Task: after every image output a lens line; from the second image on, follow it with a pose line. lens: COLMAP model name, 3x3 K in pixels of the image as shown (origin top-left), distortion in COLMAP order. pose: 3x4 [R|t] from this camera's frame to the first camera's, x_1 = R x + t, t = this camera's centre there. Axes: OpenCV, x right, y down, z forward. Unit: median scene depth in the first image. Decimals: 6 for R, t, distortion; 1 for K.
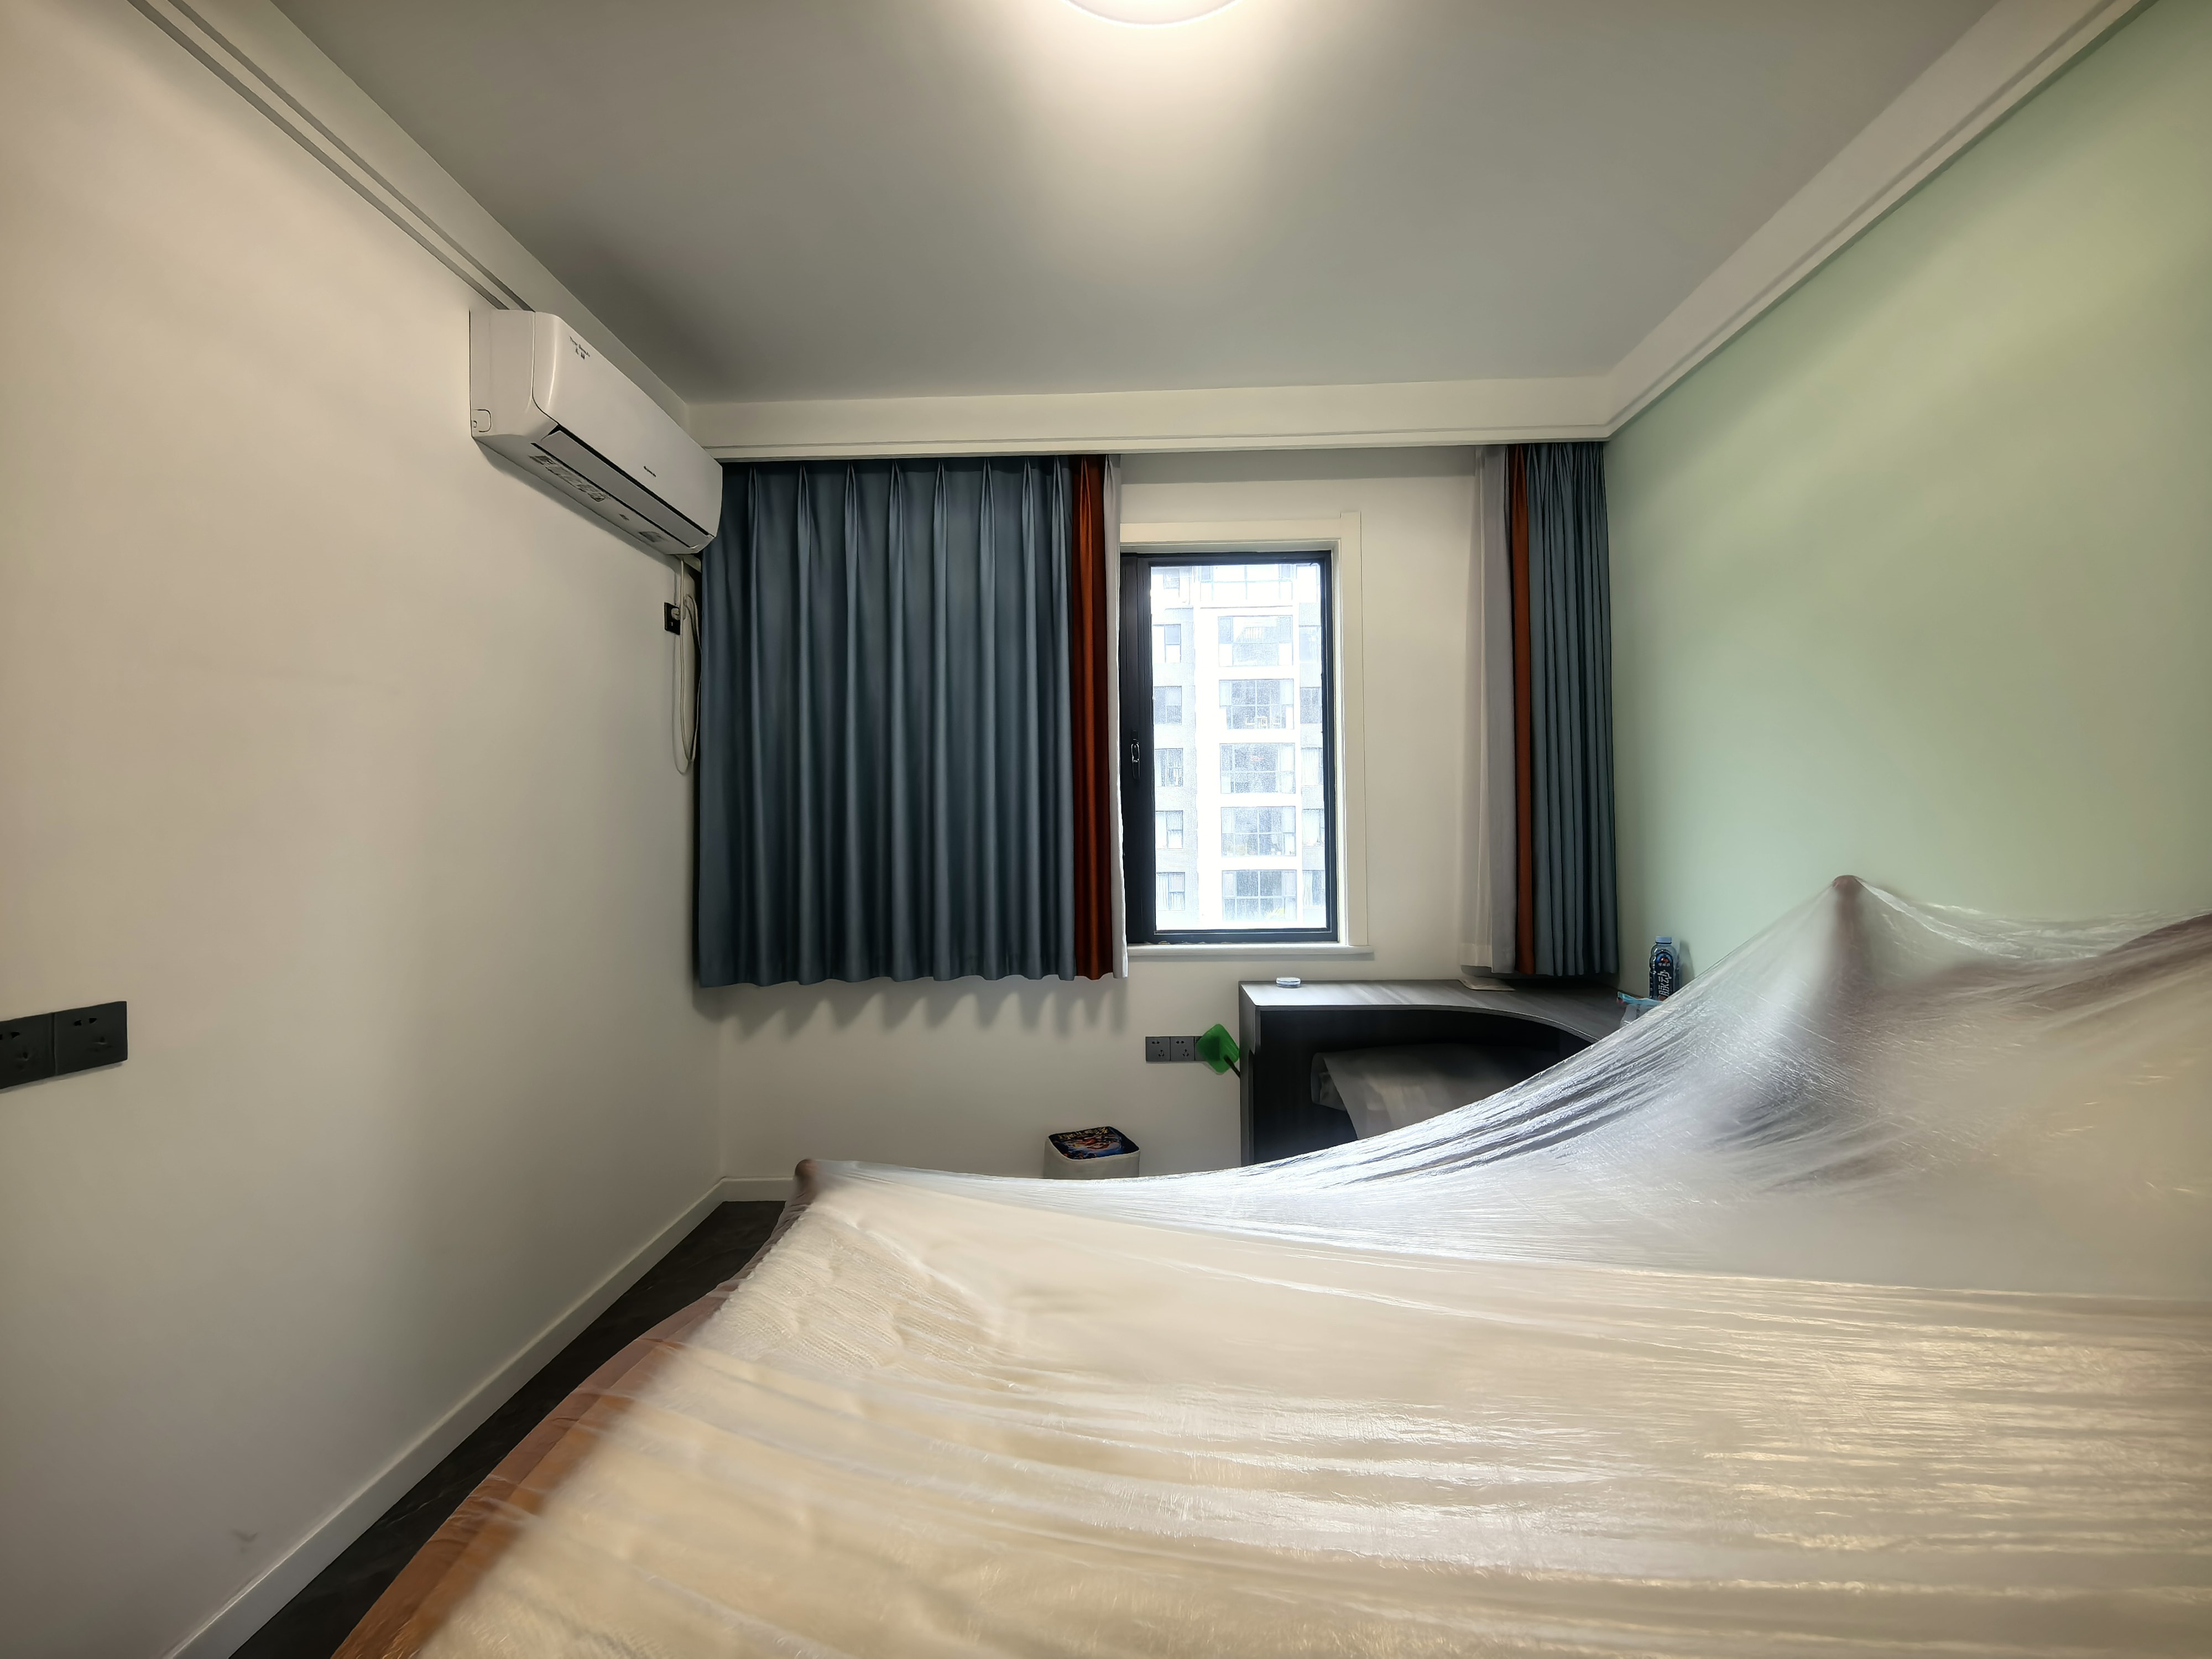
lens RADIAL K [[861.3, 0, 1106.0], [0, 861.3, 829.5], [0, 0, 1]] dist [0.000235, -0.001064]
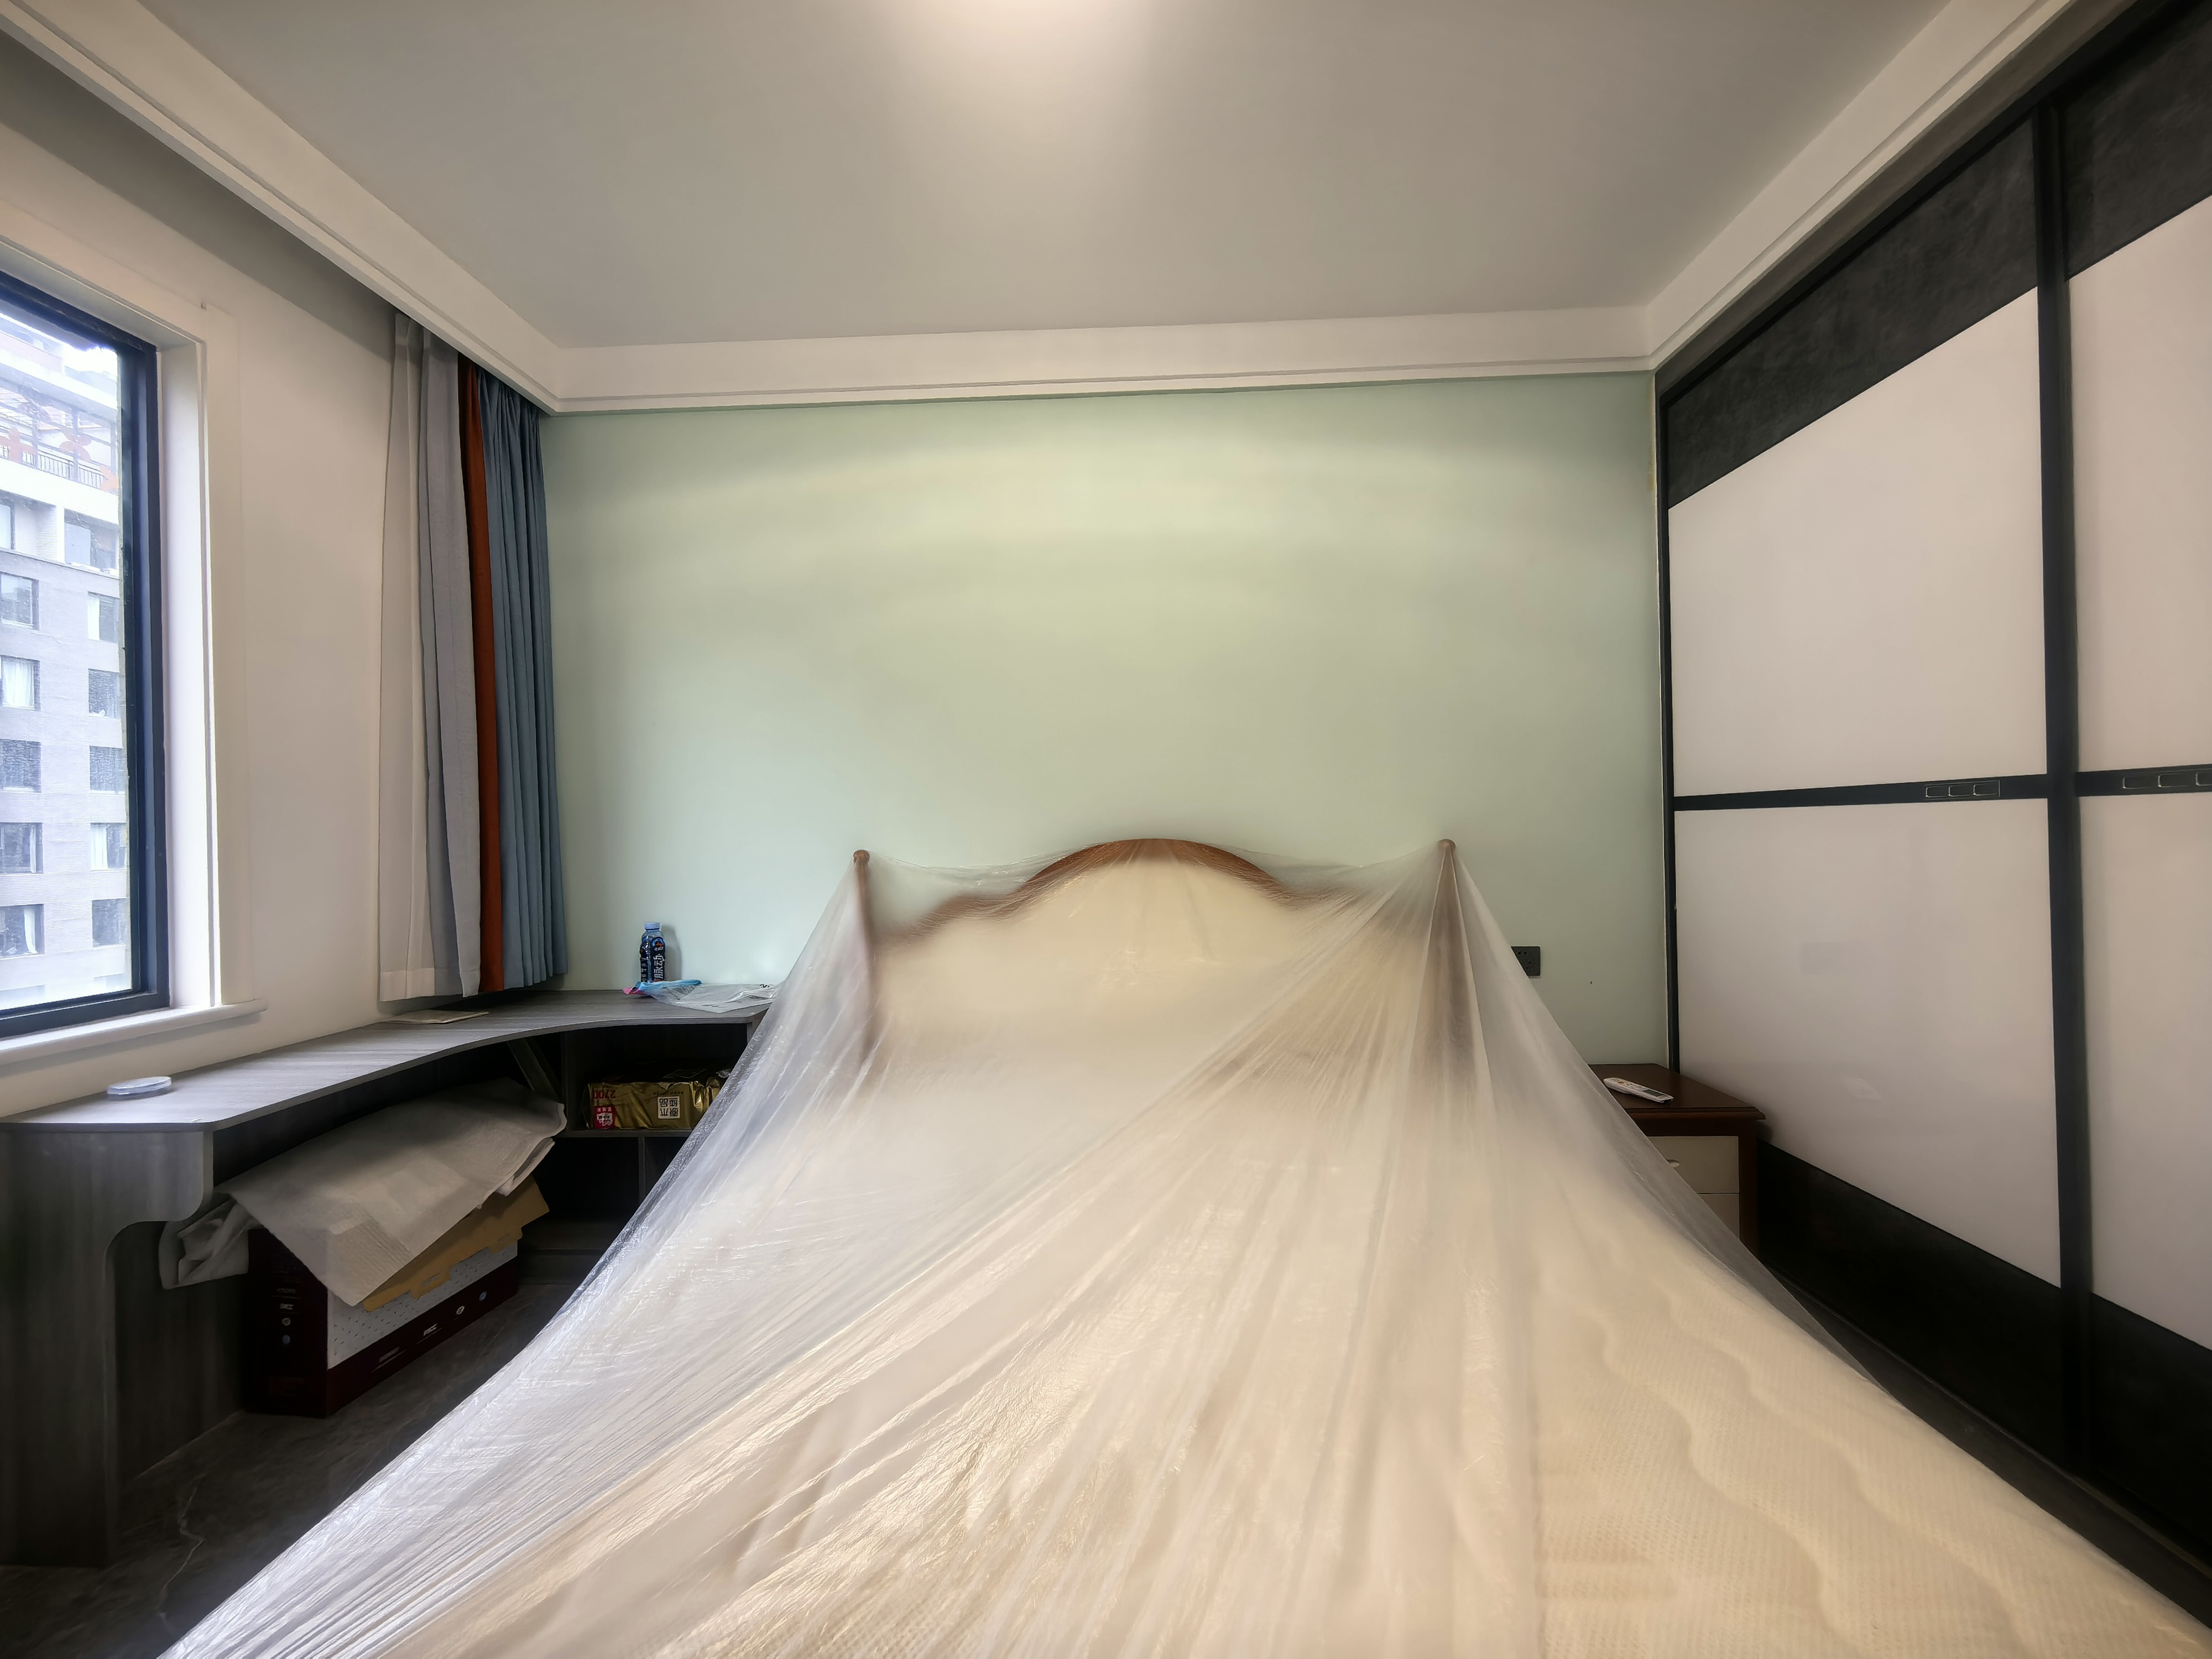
lens RADIAL K [[861.3, 0, 1106.0], [0, 861.3, 829.5], [0, 0, 1]] dist [0.000235, -0.001064]
pose [[0.017754, 0.013940, 0.999745, -0.347940], [0.017738, 0.999741, -0.014255, 0.031201], [-0.999685, 0.017987, 0.017502, 0.376011]]
